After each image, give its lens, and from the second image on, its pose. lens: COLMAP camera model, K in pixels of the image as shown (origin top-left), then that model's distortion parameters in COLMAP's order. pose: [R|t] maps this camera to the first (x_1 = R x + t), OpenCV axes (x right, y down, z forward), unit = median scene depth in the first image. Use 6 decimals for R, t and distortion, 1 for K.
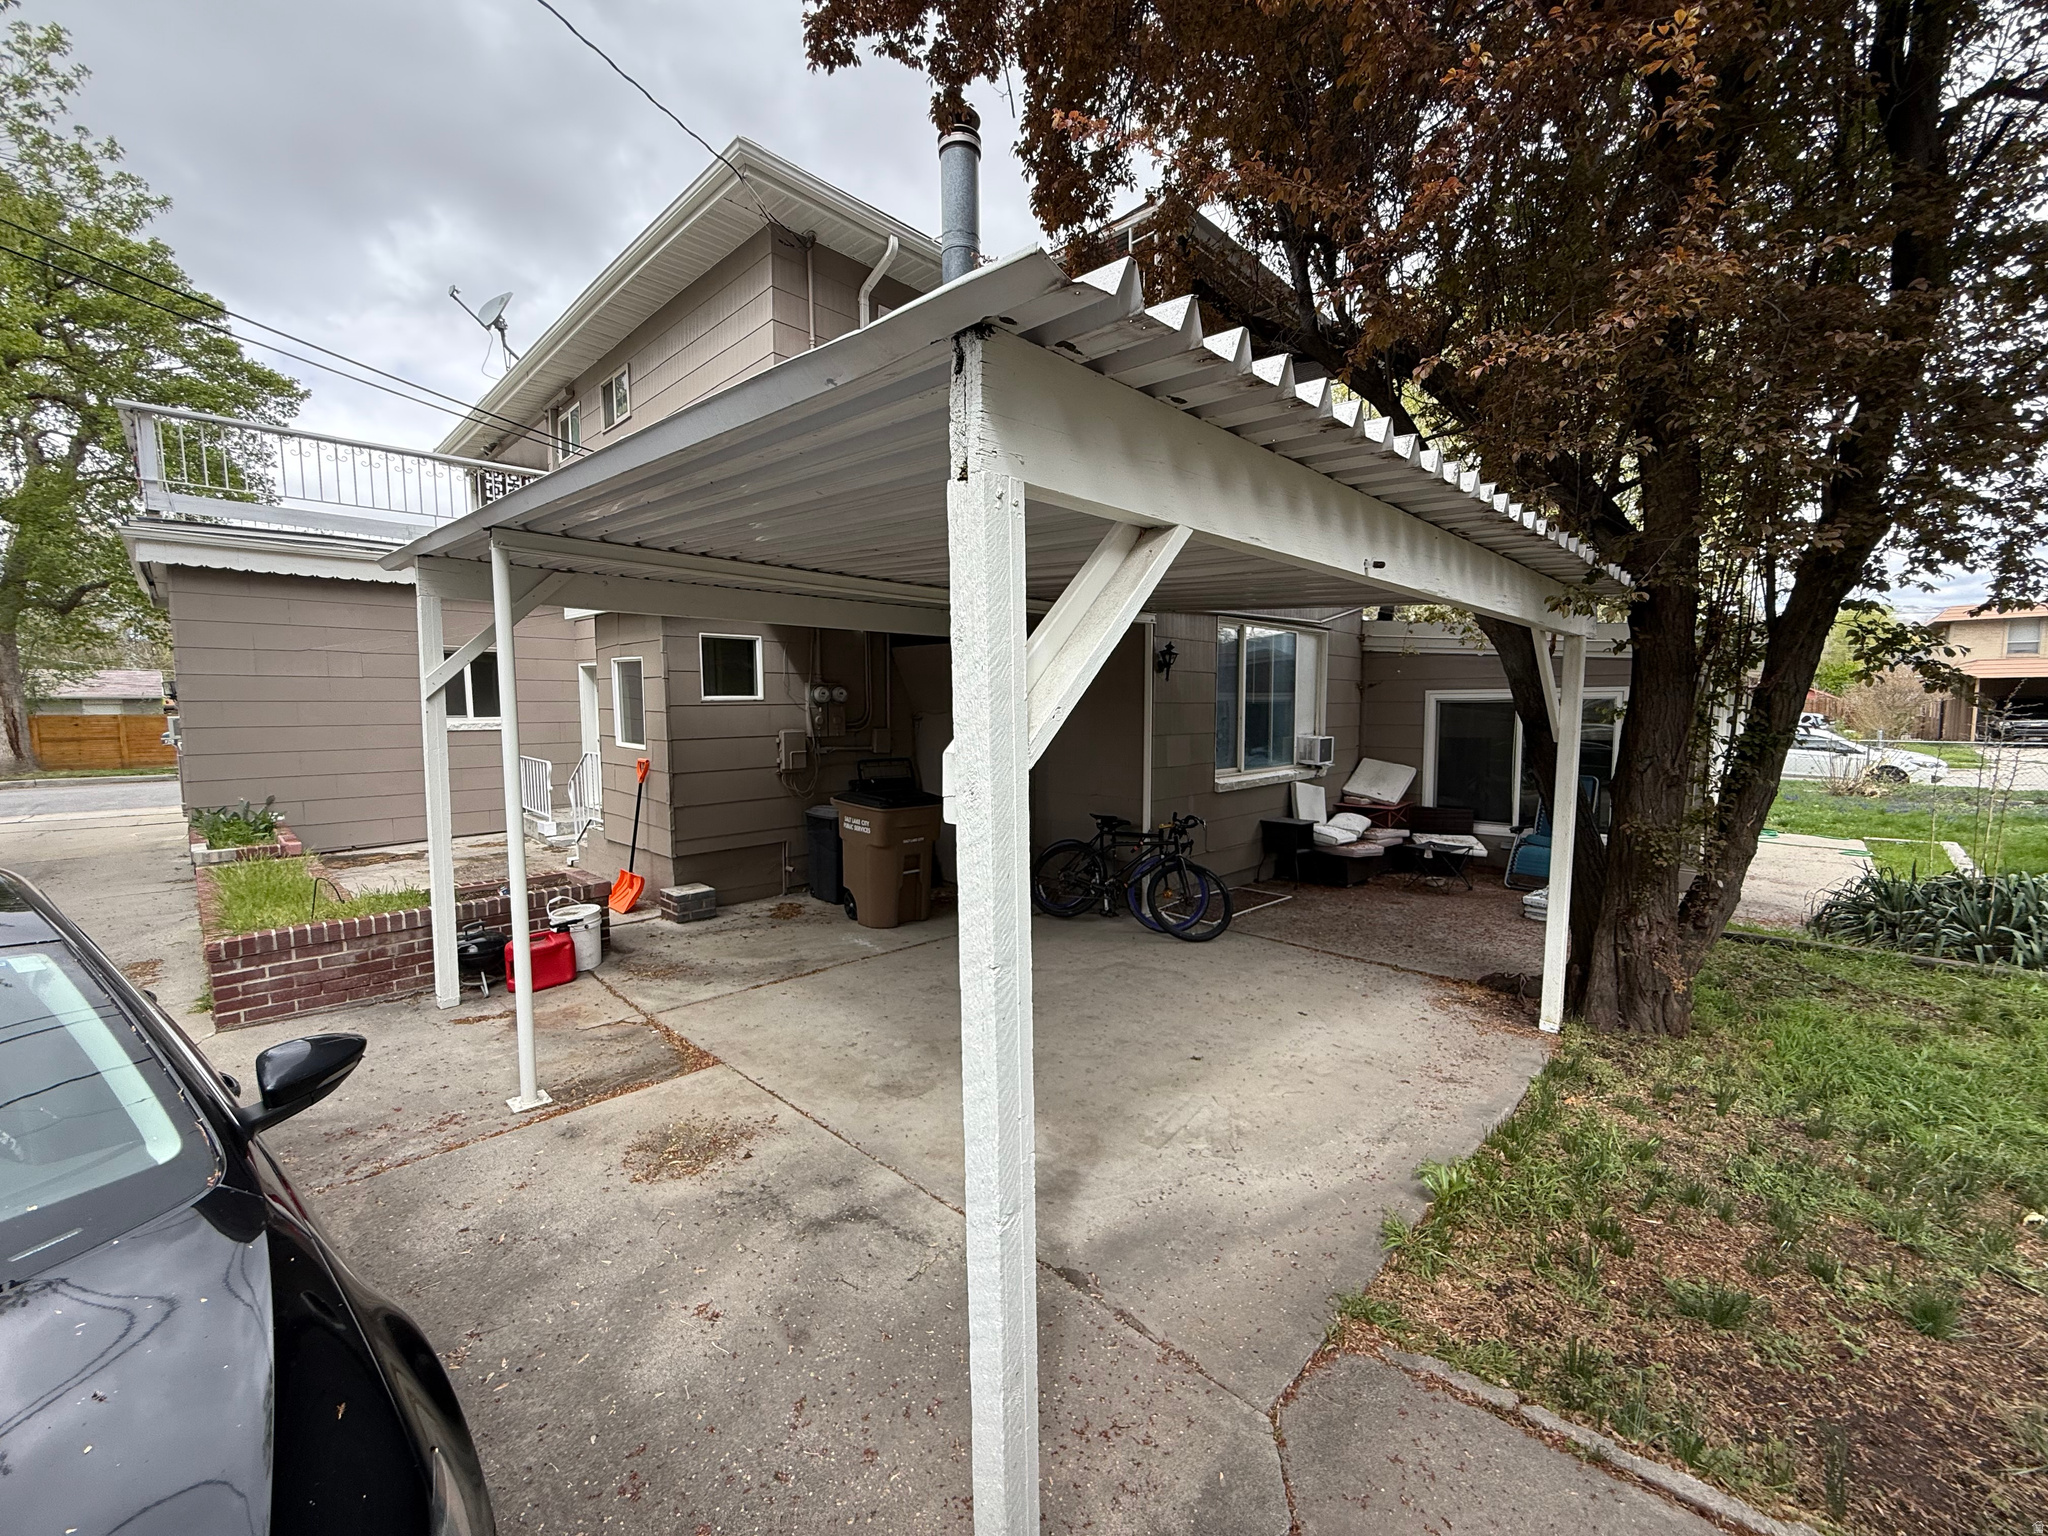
lens RADIAL K [[824.1, 0, 1017.1], [0, 824.1, 768.8], [0, 0, 1]] dist [0.002239, 0.000515]
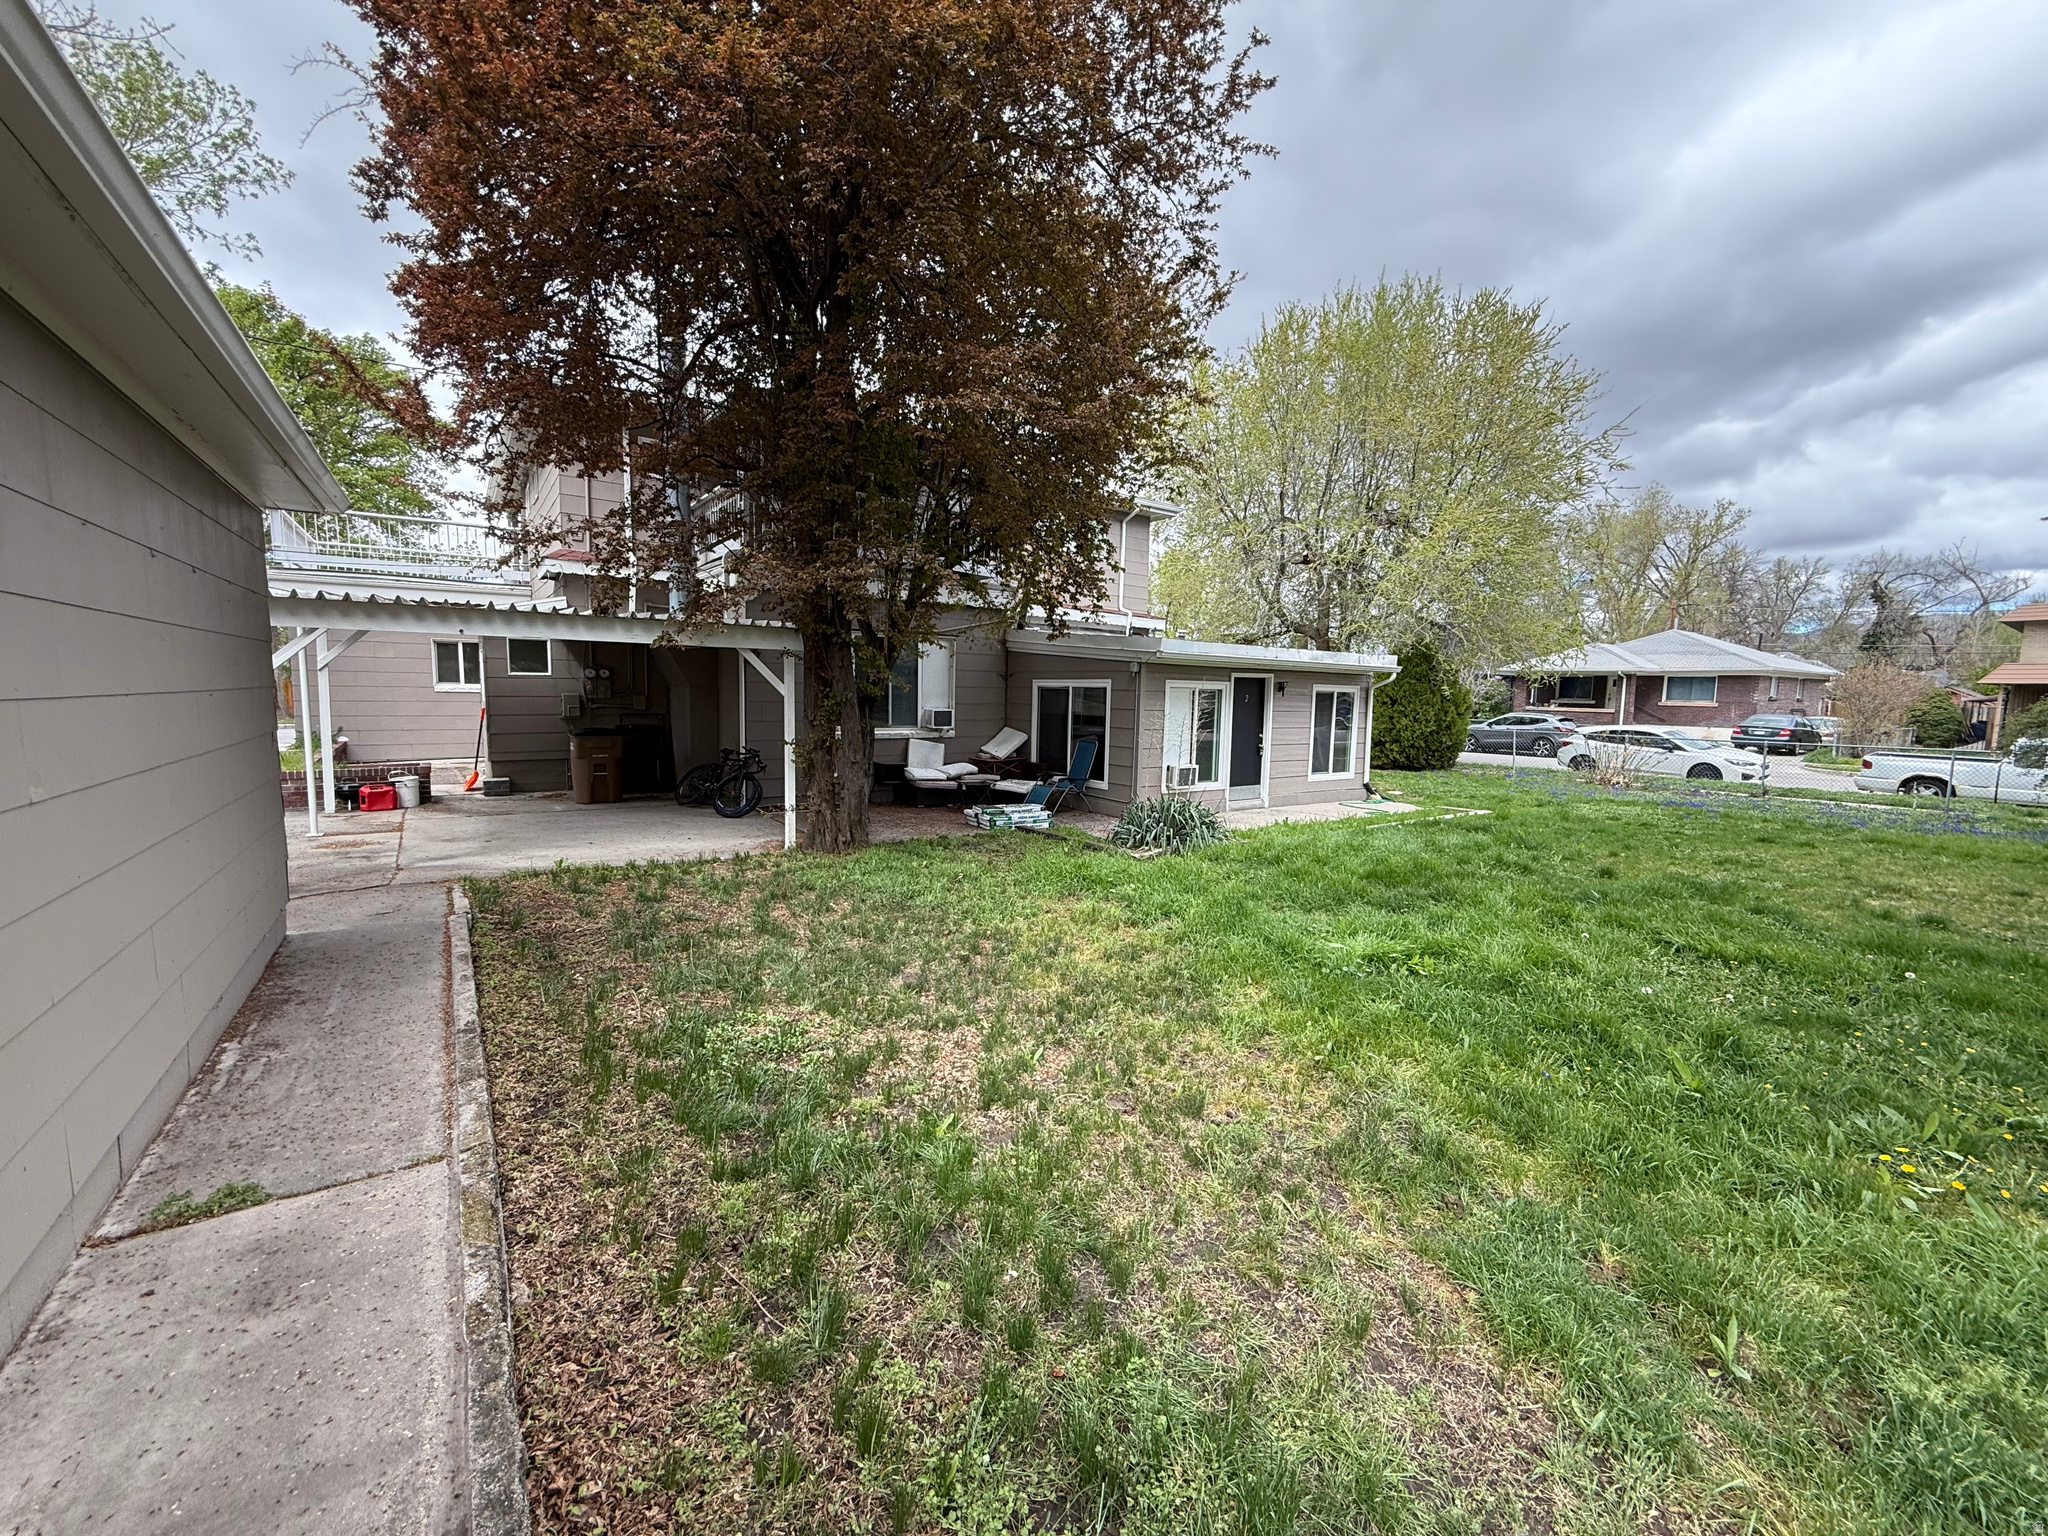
lens RADIAL K [[824.1, 0, 1017.1], [0, 824.1, 768.8], [0, 0, 1]] dist [0.002239, 0.000515]
pose [[0.982823, 0.040703, -0.180009, 0.766779], [-0.037746, 0.999091, 0.019824, 0.032711], [0.180652, -0.012689, 0.983465, -0.417461]]
